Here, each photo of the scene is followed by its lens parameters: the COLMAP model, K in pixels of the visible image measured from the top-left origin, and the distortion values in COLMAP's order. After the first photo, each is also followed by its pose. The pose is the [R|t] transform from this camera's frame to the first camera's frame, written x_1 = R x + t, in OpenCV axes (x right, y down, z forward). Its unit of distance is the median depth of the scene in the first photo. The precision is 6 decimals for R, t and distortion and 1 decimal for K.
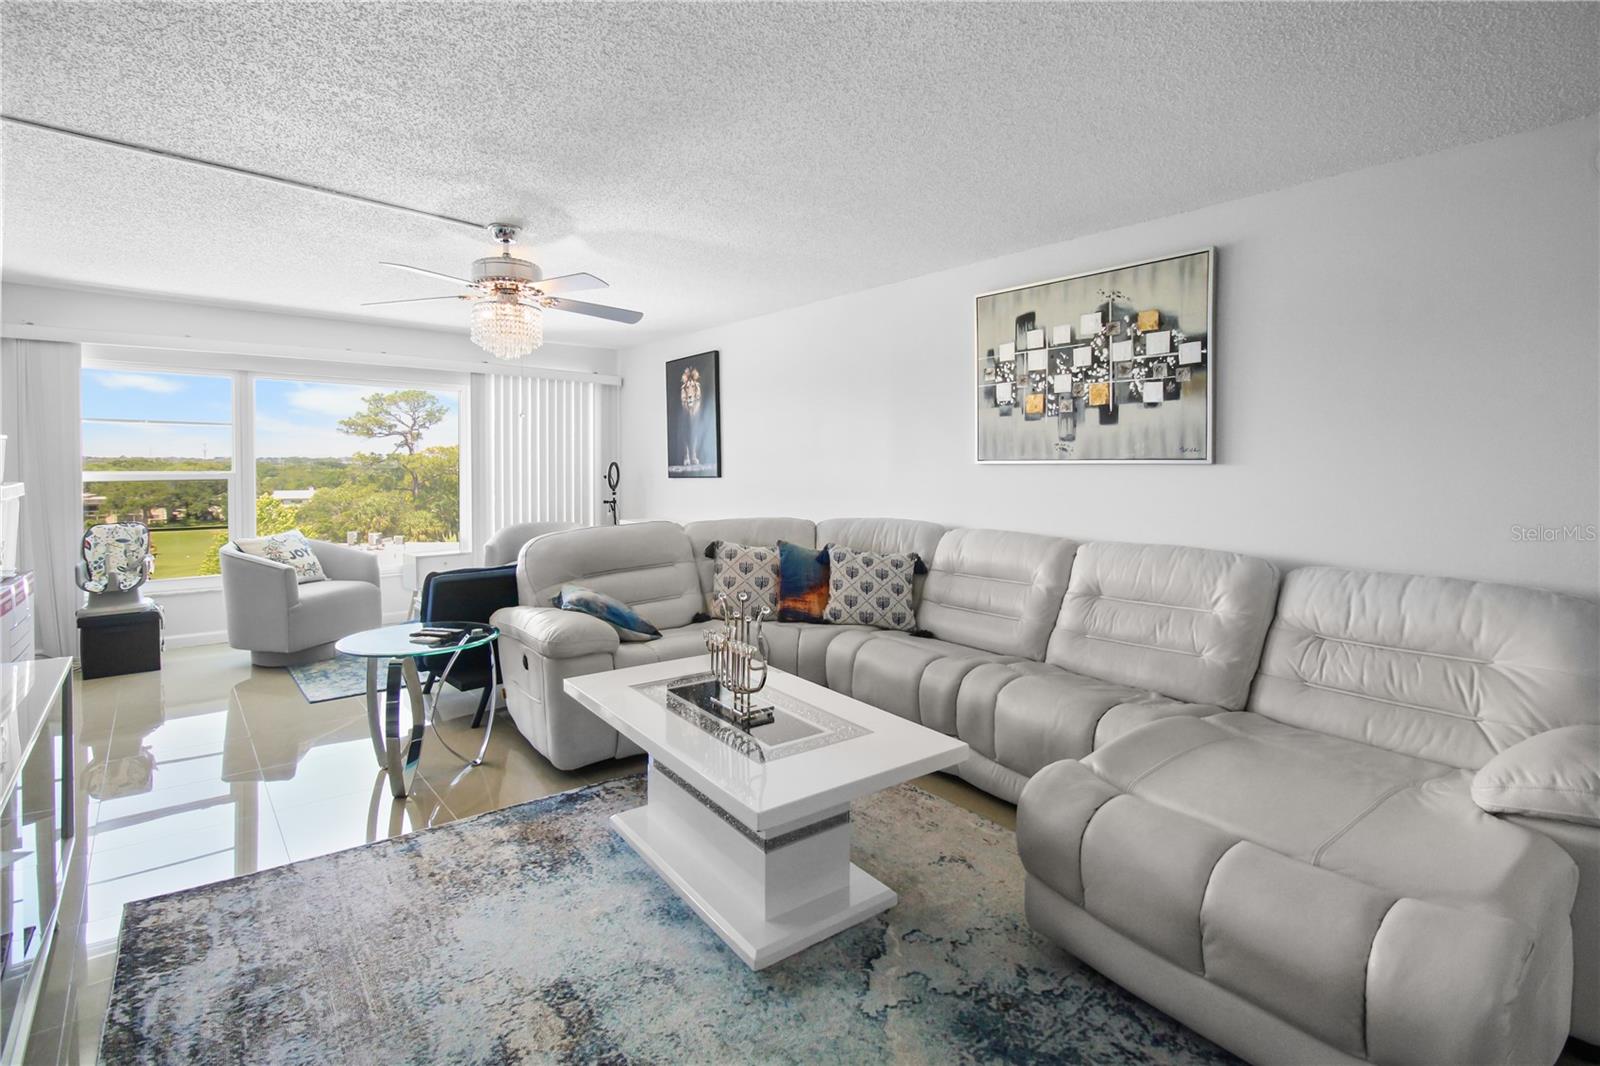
lens RADIAL K [[746.1, 0, 806.5], [0, 746.1, 478.4], [0, 0, 1]] dist [0.002497, -0.011318]
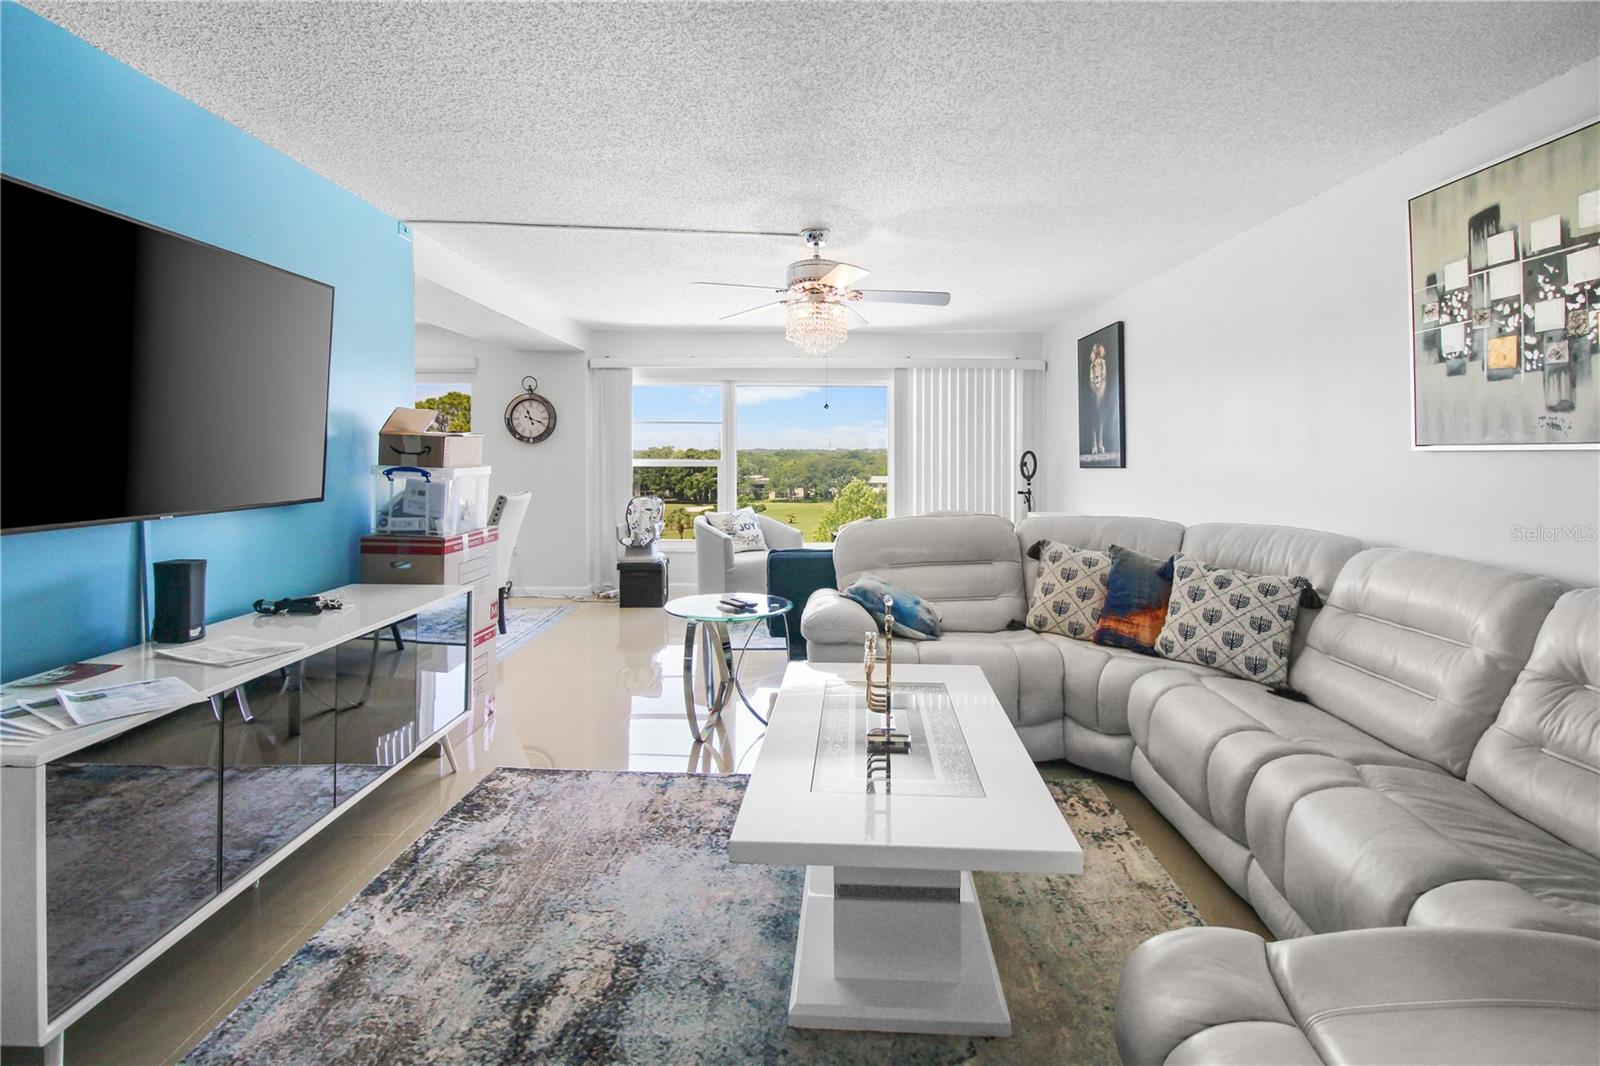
lens RADIAL K [[751.8, 0, 809.5], [0, 751.8, 454.3], [0, 0, 1]] dist [0.002899, -0.012031]
pose [[0.765169, -0.000952, -0.643828, 0.262080], [-0.010573, 0.999845, -0.014044, -0.001826], [0.643742, 0.017554, 0.765041, 0.162539]]
